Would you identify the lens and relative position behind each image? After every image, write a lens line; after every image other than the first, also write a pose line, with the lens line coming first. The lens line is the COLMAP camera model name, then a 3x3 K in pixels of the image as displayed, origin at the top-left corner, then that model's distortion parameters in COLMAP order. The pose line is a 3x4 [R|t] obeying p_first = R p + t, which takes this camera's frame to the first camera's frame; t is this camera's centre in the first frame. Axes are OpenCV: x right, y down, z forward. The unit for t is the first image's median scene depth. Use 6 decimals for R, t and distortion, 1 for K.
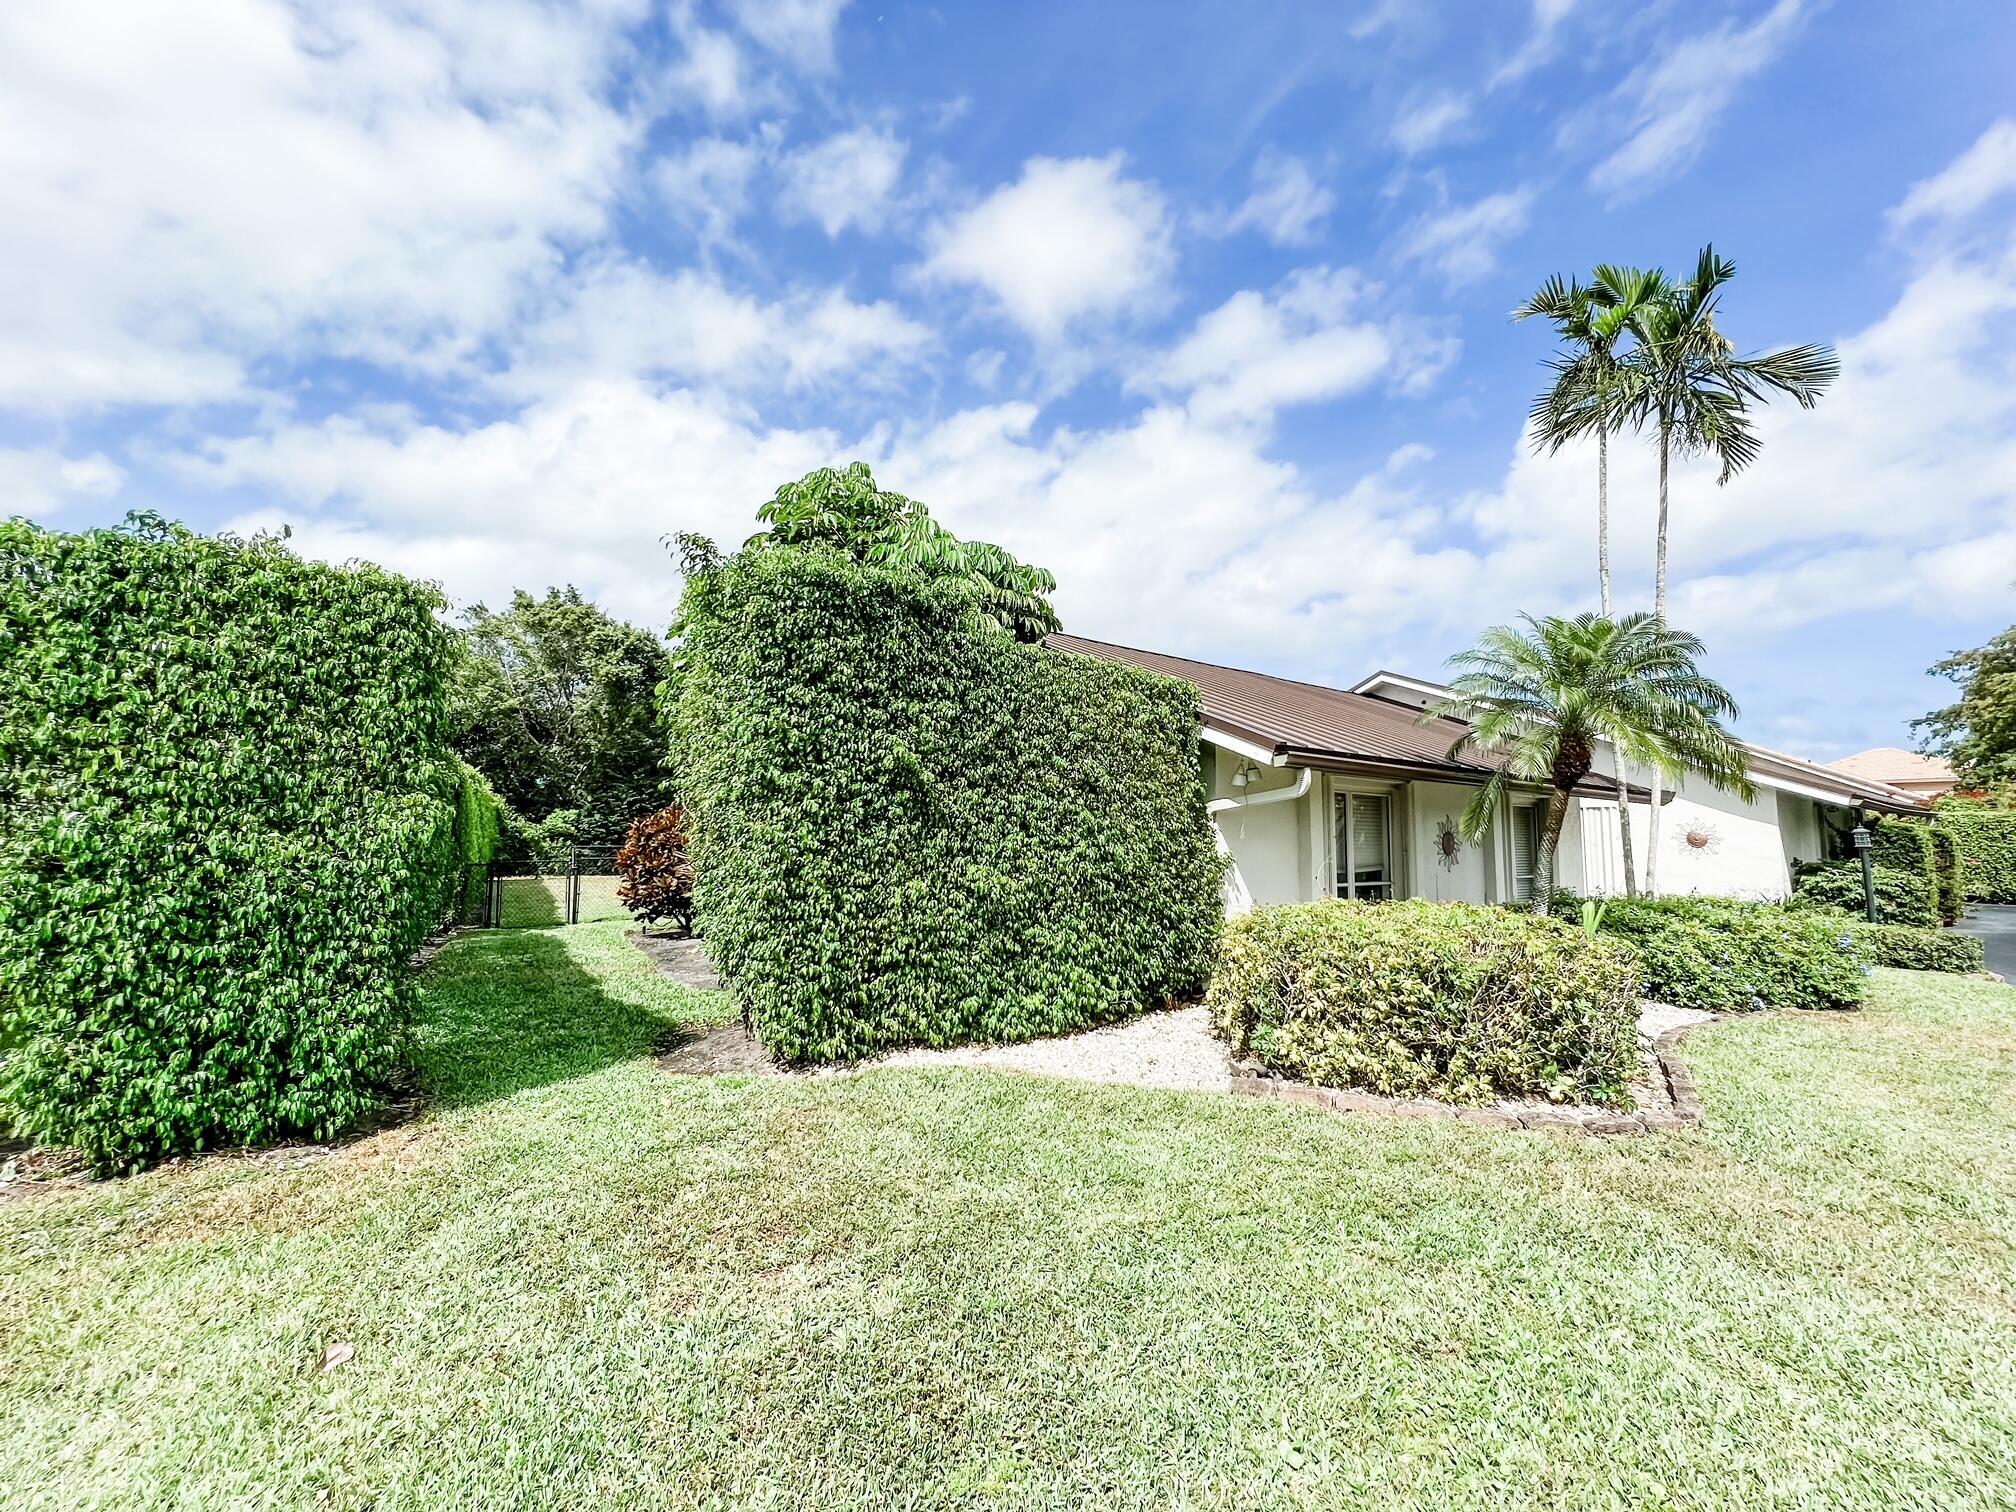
lens RADIAL K [[809.4, 0, 1002.3], [0, 809.4, 756.8], [0, 0, 1]] dist [-0.004235, 0.001253]
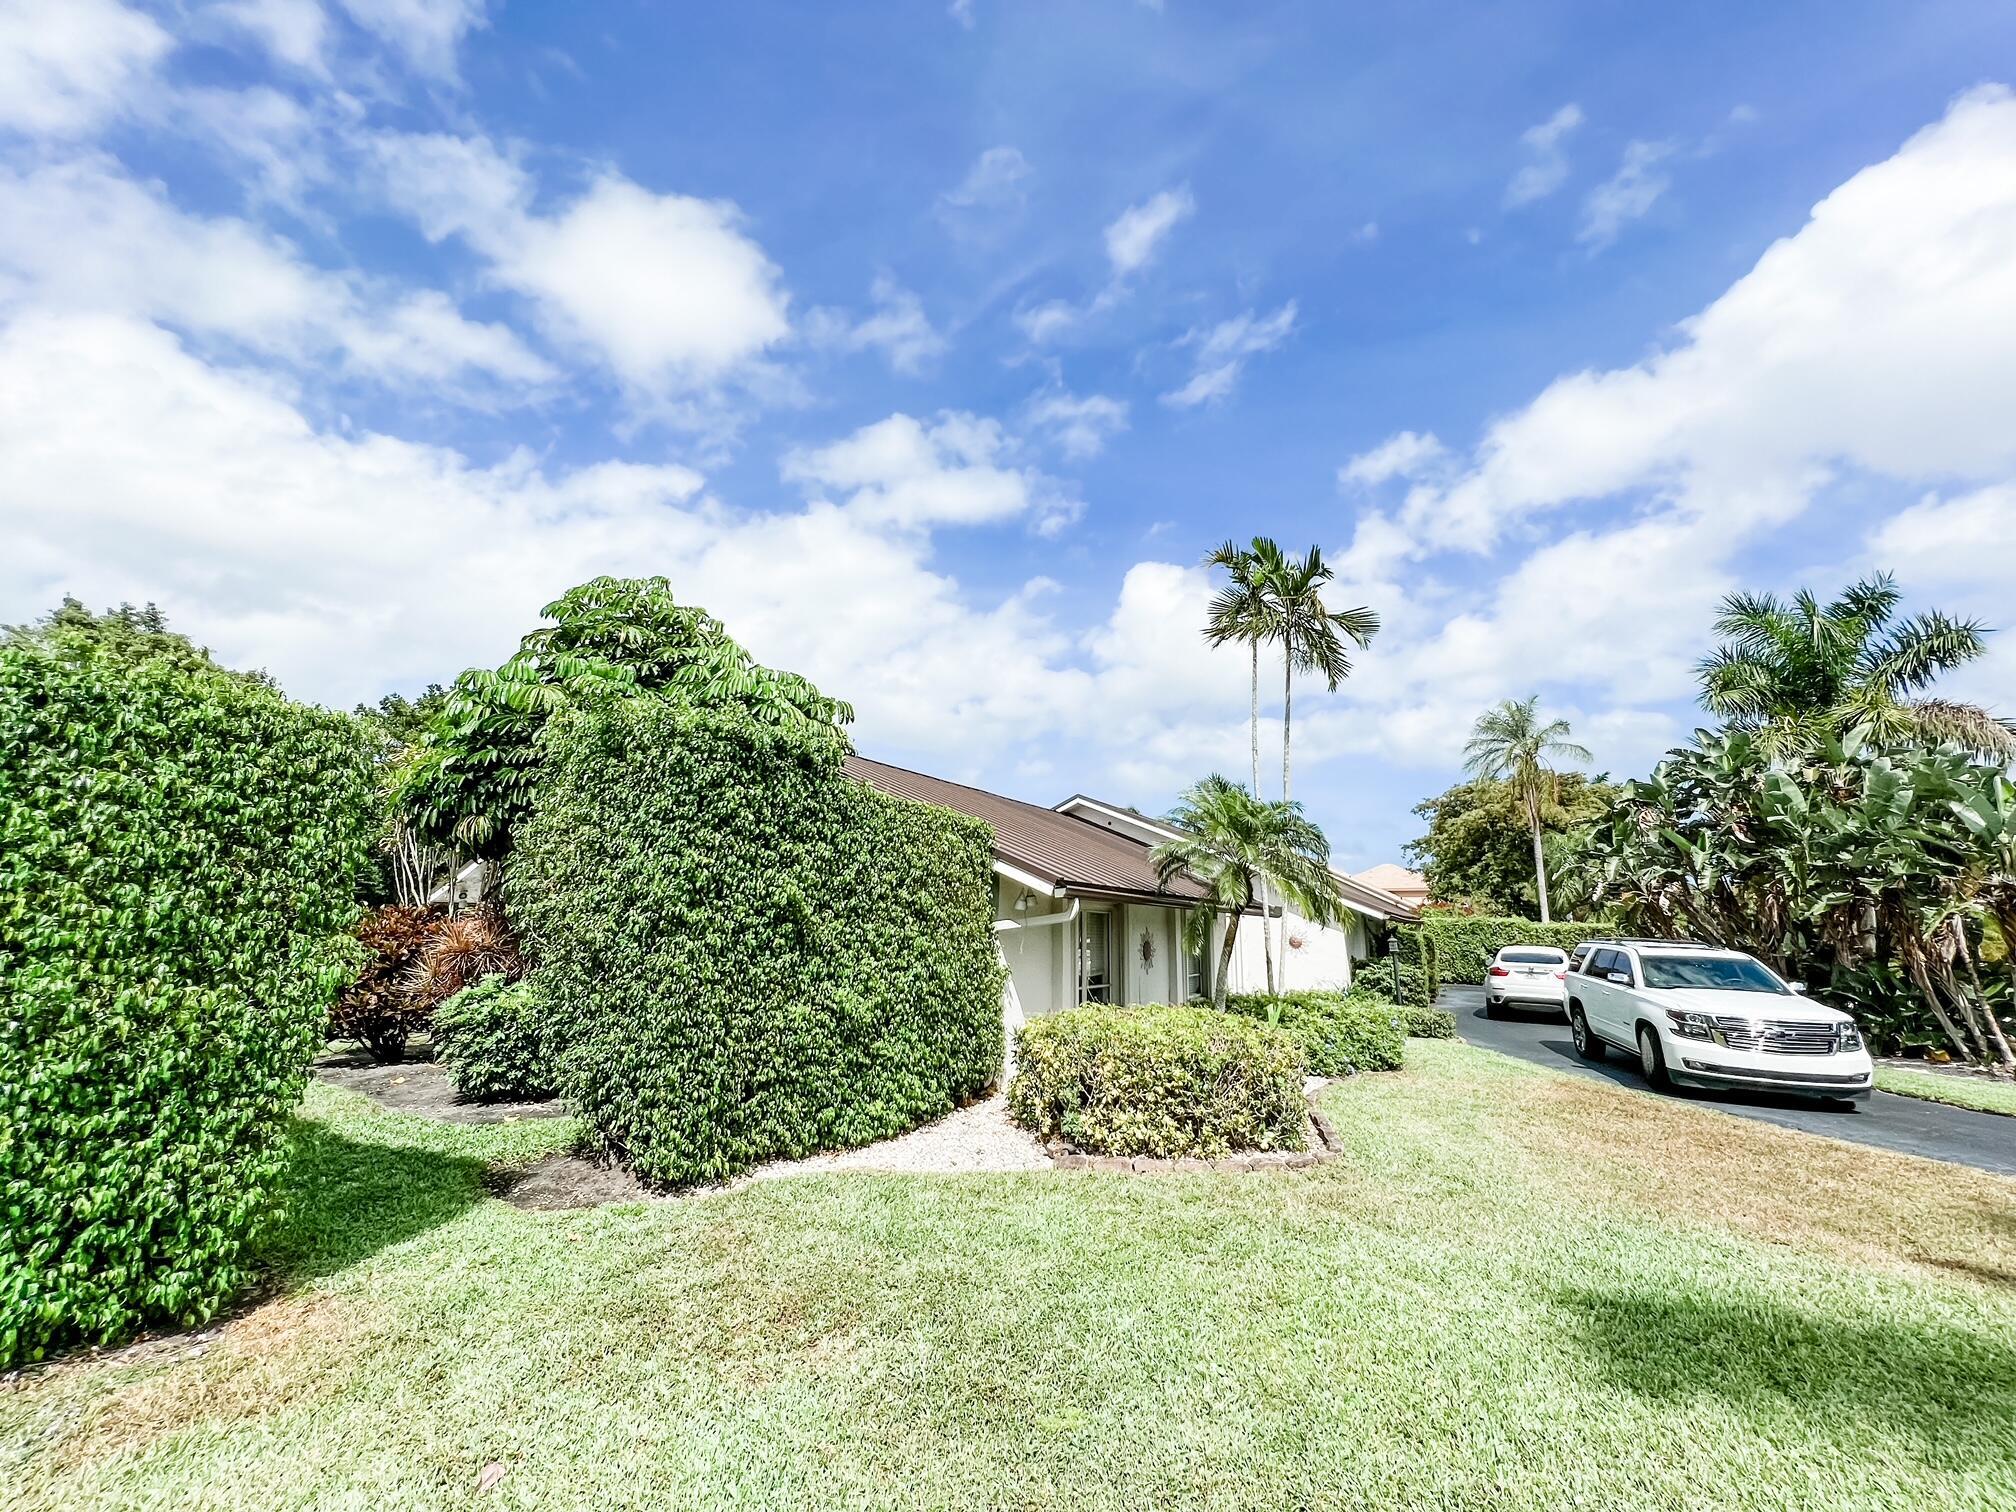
lens RADIAL K [[809.4, 0, 1008.0], [0, 809.4, 759.6], [0, 0, 1]] dist [-0.004235, 0.001253]
pose [[0.921887, 0.082415, 0.378592, -0.301995], [-0.041983, 0.992611, -0.113849, -0.073769], [-0.385177, 0.089061, 0.918535, -0.190320]]
